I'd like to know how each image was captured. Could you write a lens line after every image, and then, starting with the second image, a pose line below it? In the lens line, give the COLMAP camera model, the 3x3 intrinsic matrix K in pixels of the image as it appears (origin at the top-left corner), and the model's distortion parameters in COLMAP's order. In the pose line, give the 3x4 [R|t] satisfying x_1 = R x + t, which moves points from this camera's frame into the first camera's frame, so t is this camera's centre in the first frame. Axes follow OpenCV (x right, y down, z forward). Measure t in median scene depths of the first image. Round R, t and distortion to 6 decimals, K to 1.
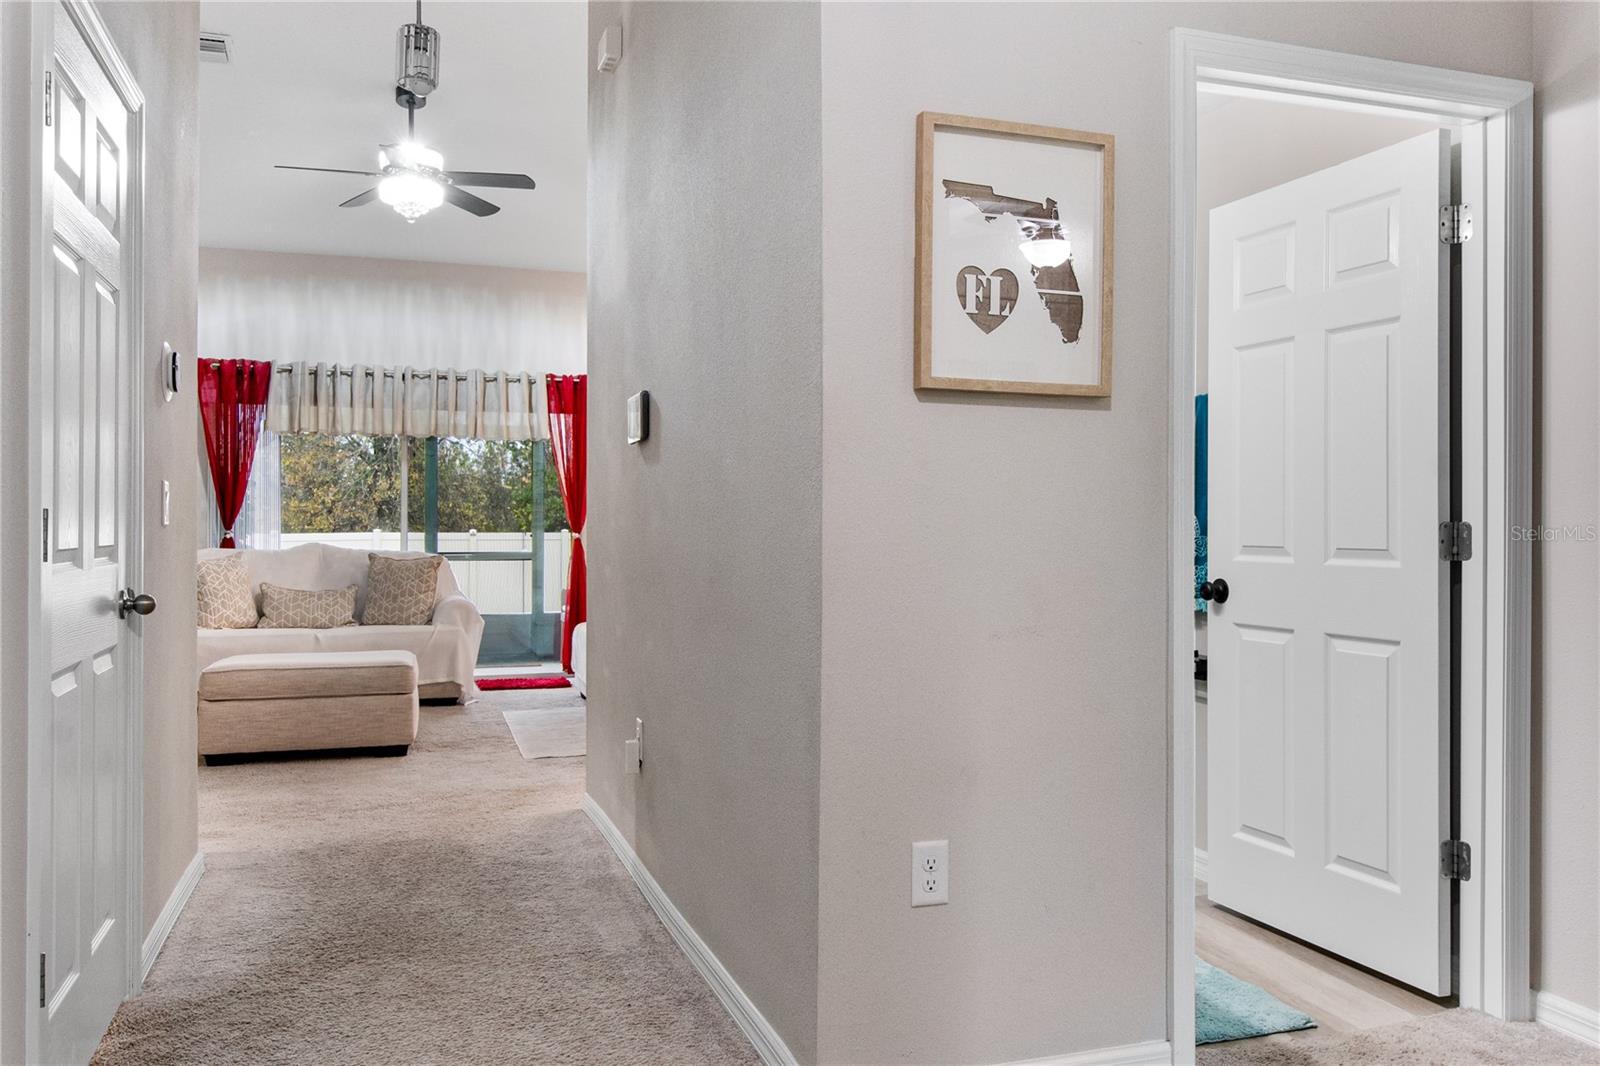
lens RADIAL K [[1243.1, 0, 803.3], [0, 1243.1, 521.3], [0, 0, 1]] dist [0.005918, -0.005339]
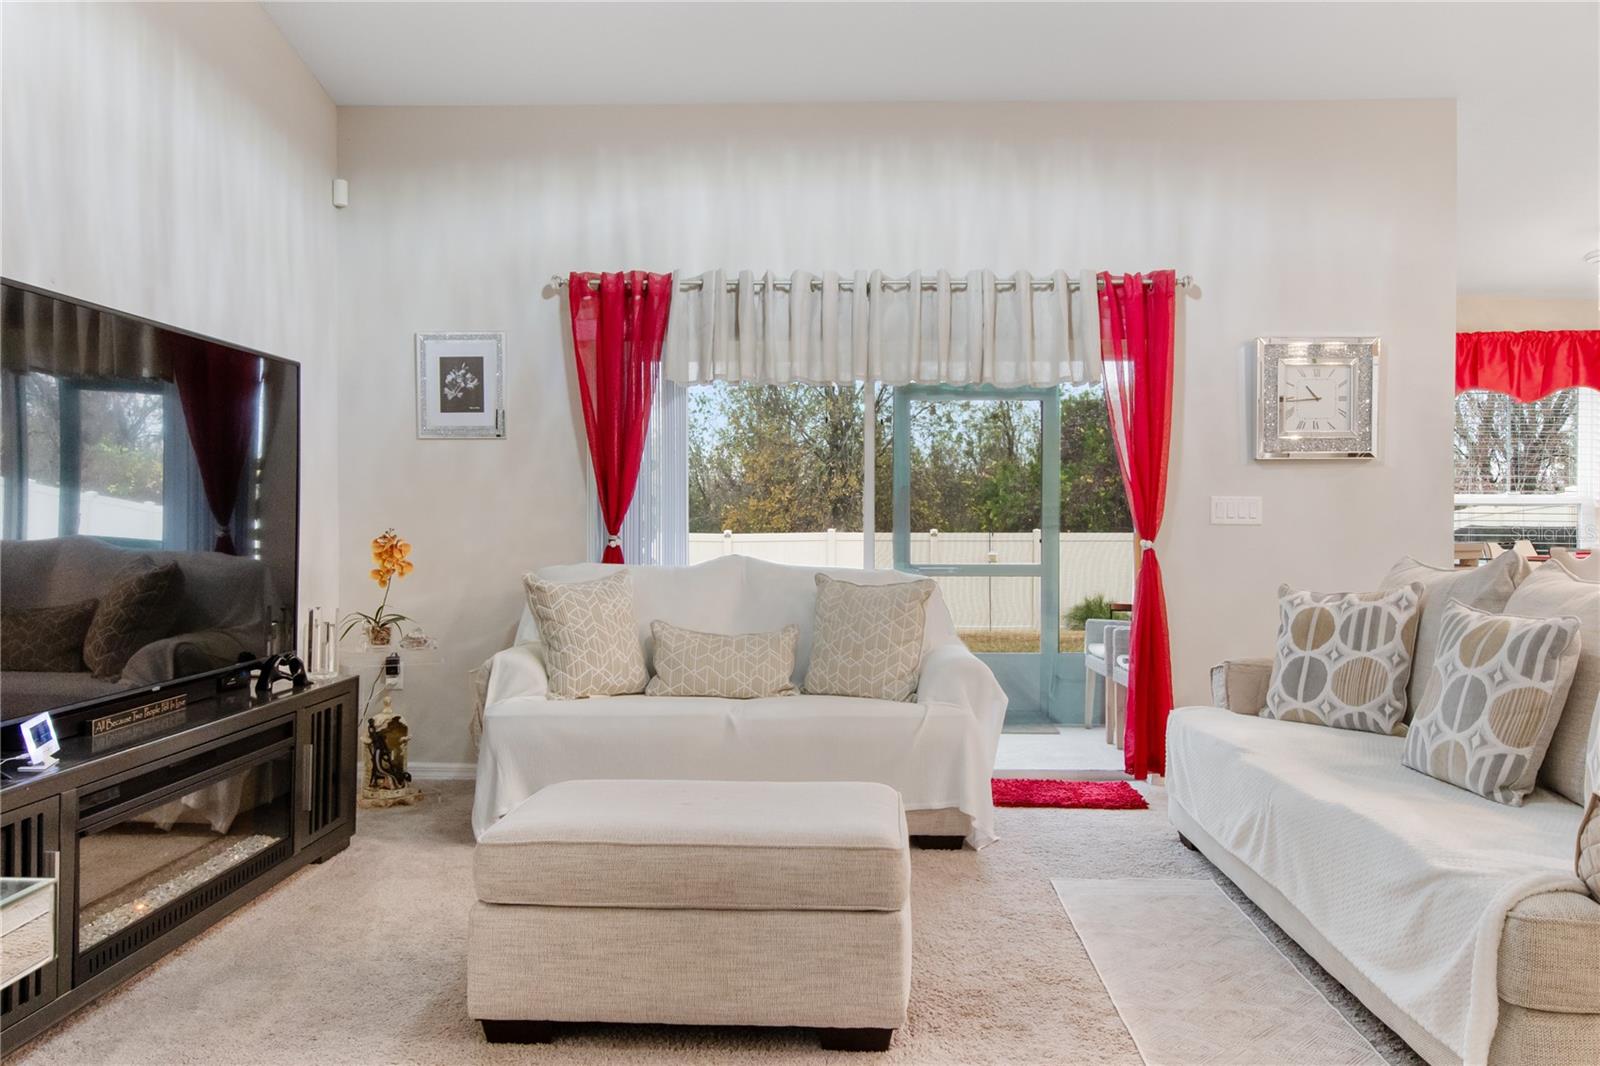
lens RADIAL K [[1243.1, 0, 803.3], [0, 1243.1, 521.3], [0, 0, 1]] dist [0.005918, -0.005339]
pose [[0.938140, -0.001273, -0.346254, -0.140204], [0.001767, 0.999998, 0.001110, -0.000655], [0.346252, -0.001653, 0.938140, 0.415255]]
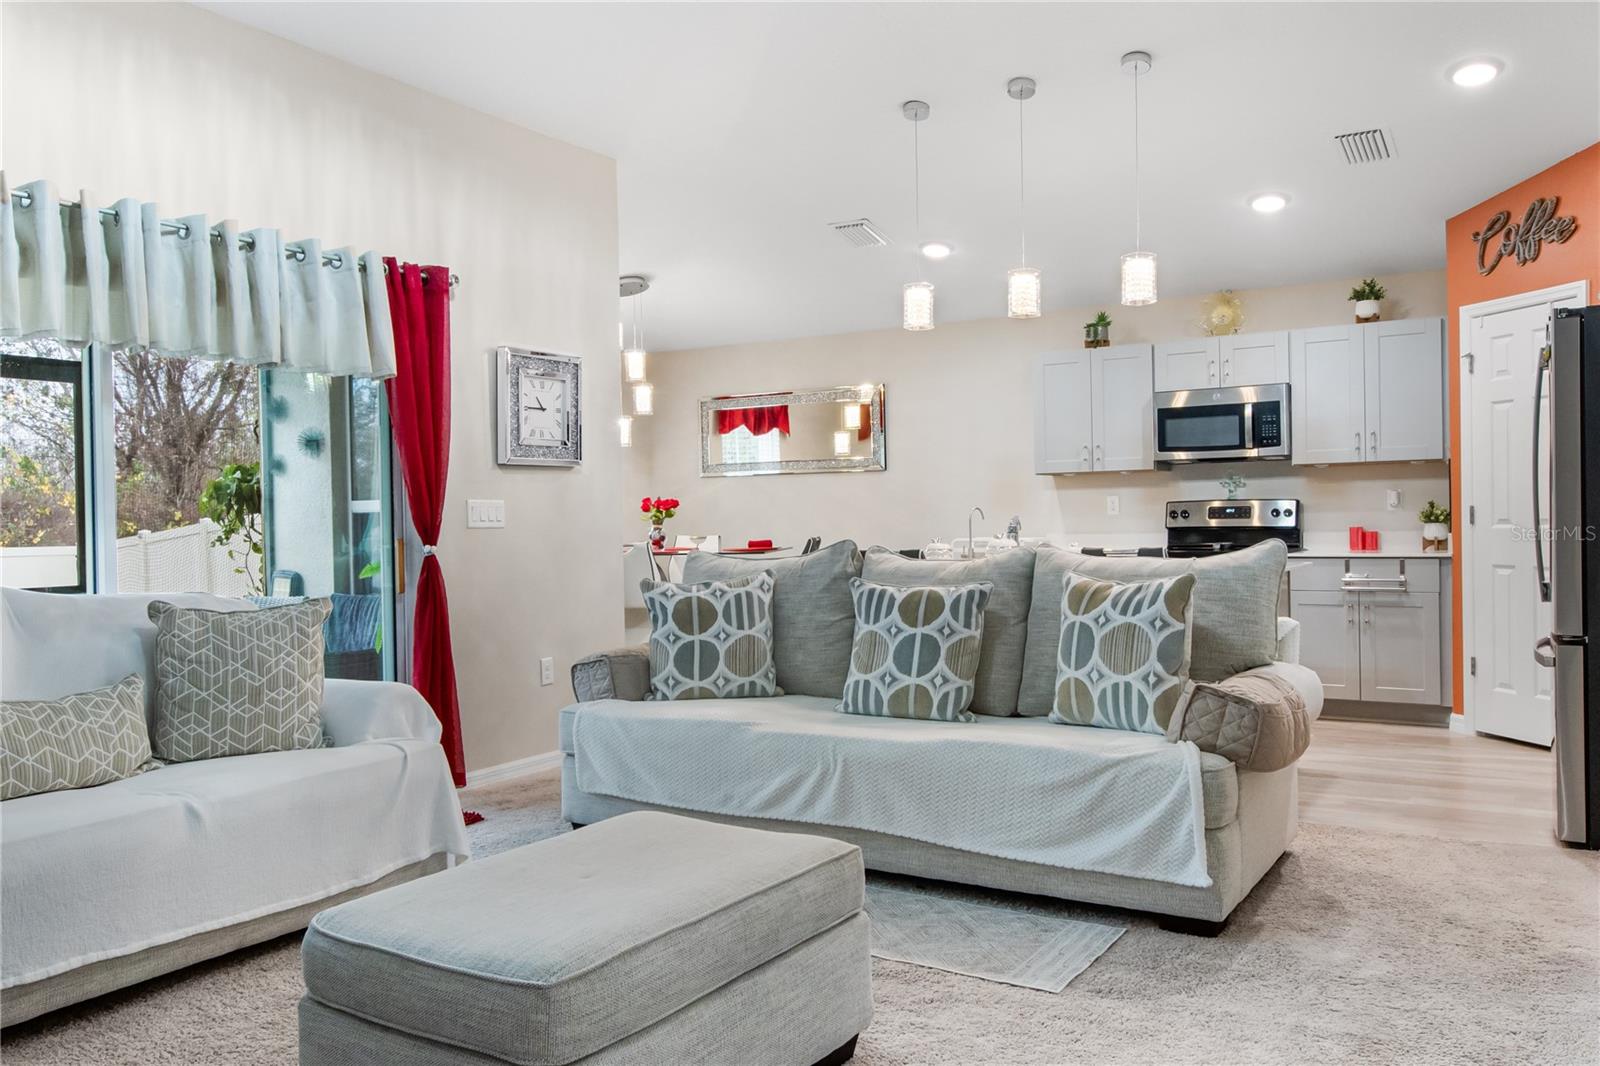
lens RADIAL K [[1243.1, 0, 803.3], [0, 1243.1, 521.3], [0, 0, 1]] dist [0.005918, -0.005339]
pose [[0.771907, -0.017828, 0.635485, -0.439299], [0.019522, 0.999800, 0.004336, -0.000822], [-0.635436, 0.009059, 0.772101, 0.486478]]
